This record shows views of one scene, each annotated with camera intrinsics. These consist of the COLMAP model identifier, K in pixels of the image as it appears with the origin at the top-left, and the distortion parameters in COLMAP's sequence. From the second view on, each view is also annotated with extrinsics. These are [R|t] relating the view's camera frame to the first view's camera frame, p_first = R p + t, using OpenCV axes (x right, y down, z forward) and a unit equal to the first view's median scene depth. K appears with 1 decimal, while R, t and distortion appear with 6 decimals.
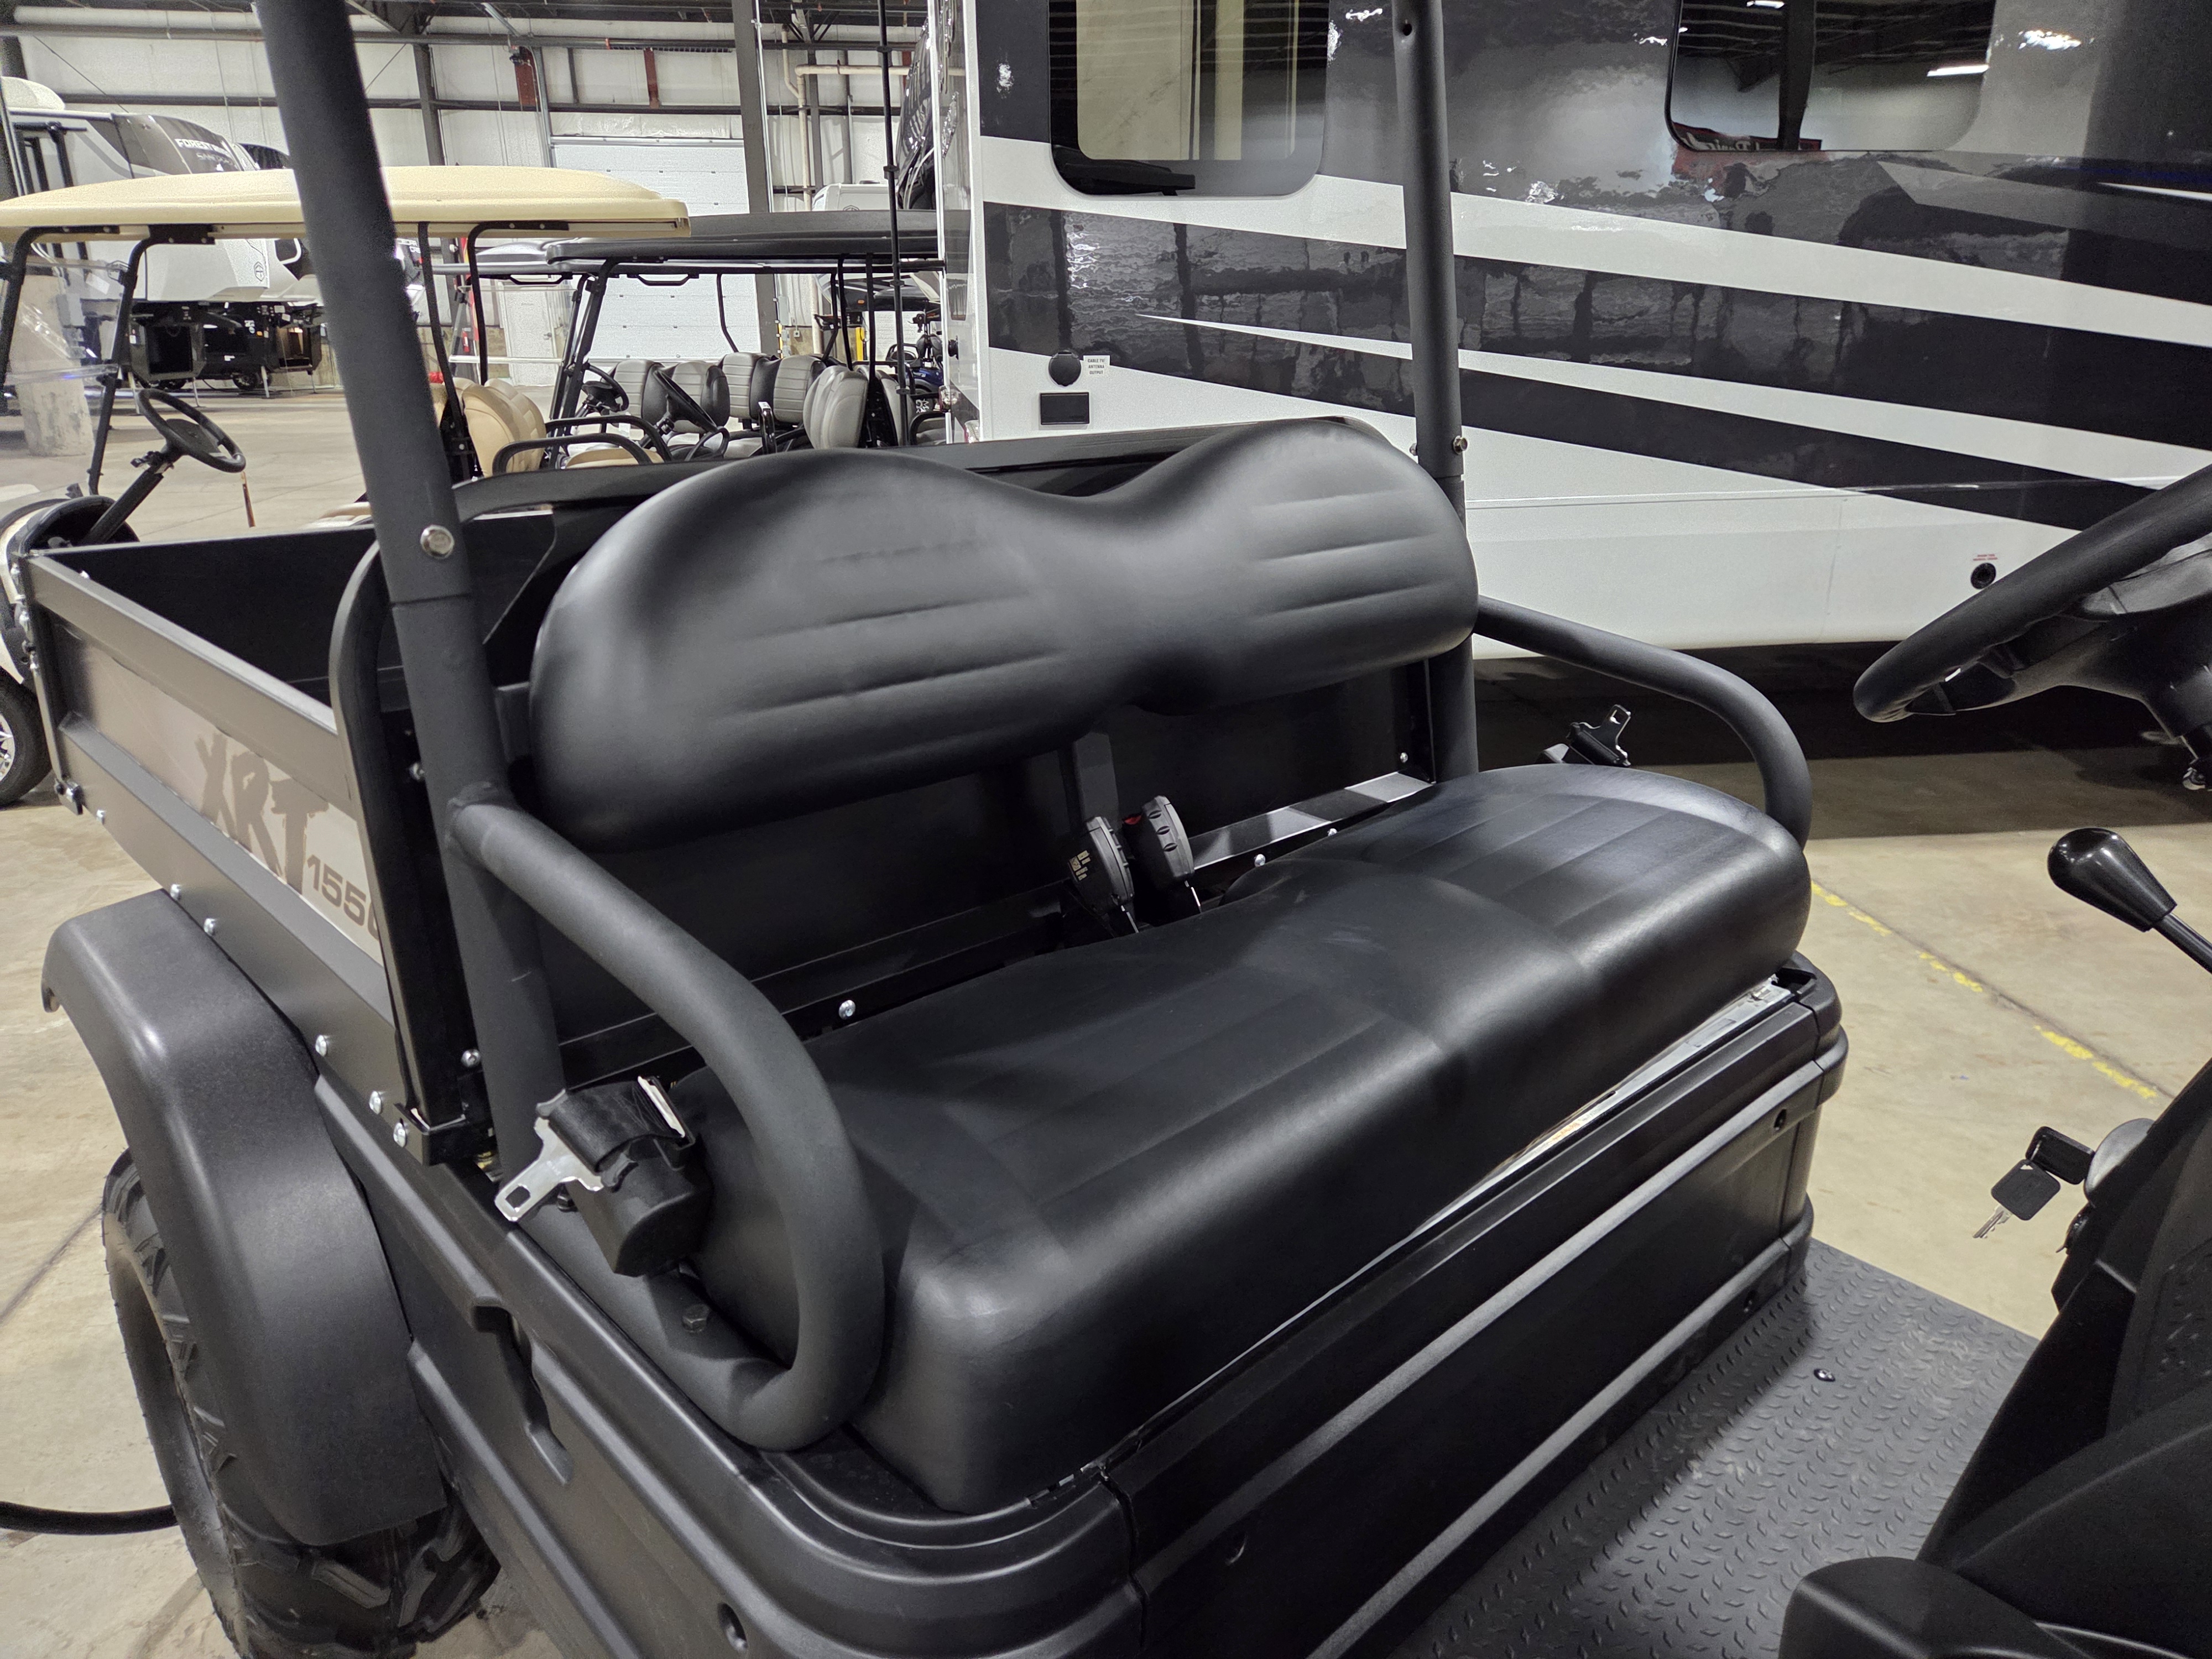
lens RADIAL K [[1492.8, 0, 1095.8], [0, 1492.8, 854.9], [0, 0, 1]] dist [0.066941, -0.057330]
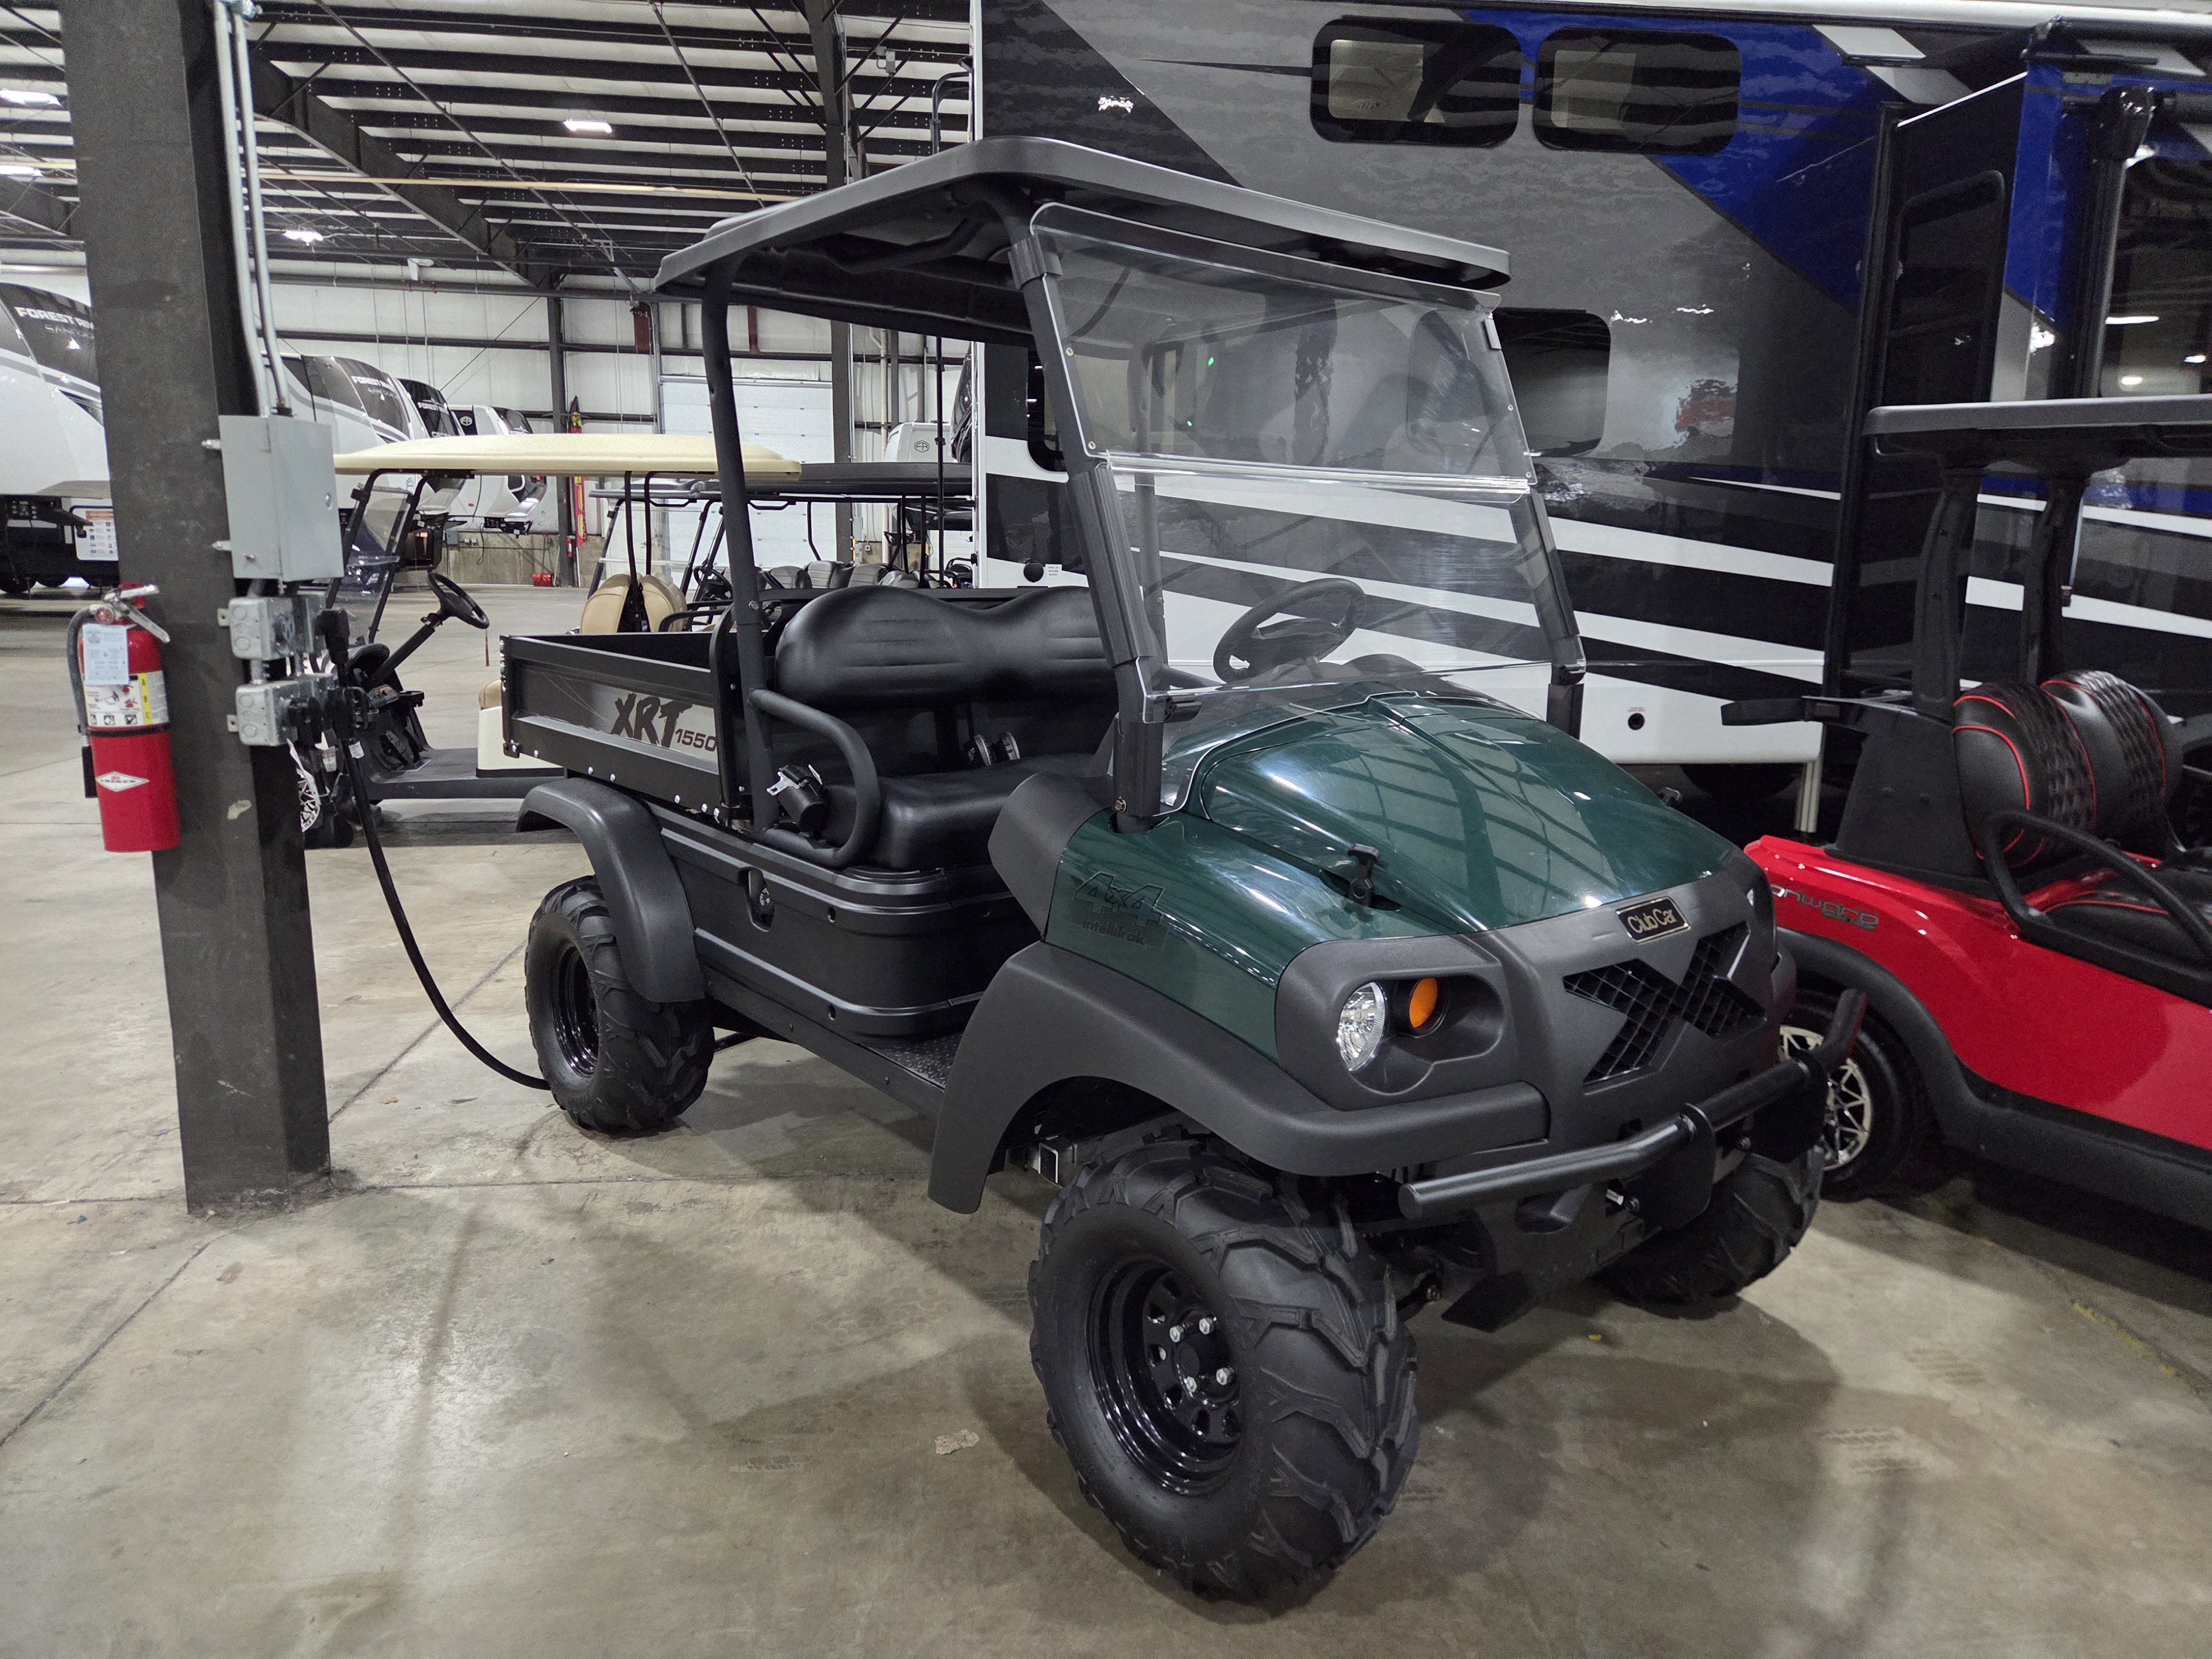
lens RADIAL K [[1479.9, 0, 1111.2], [0, 1479.9, 836.2], [0, 0, 1]] dist [0.068412, -0.056302]
pose [[0.999366, 0.028878, -0.020831, 0.040768], [-0.031594, 0.988976, -0.144668, 0.072162], [0.016424, 0.145235, 0.989261, -0.207479]]
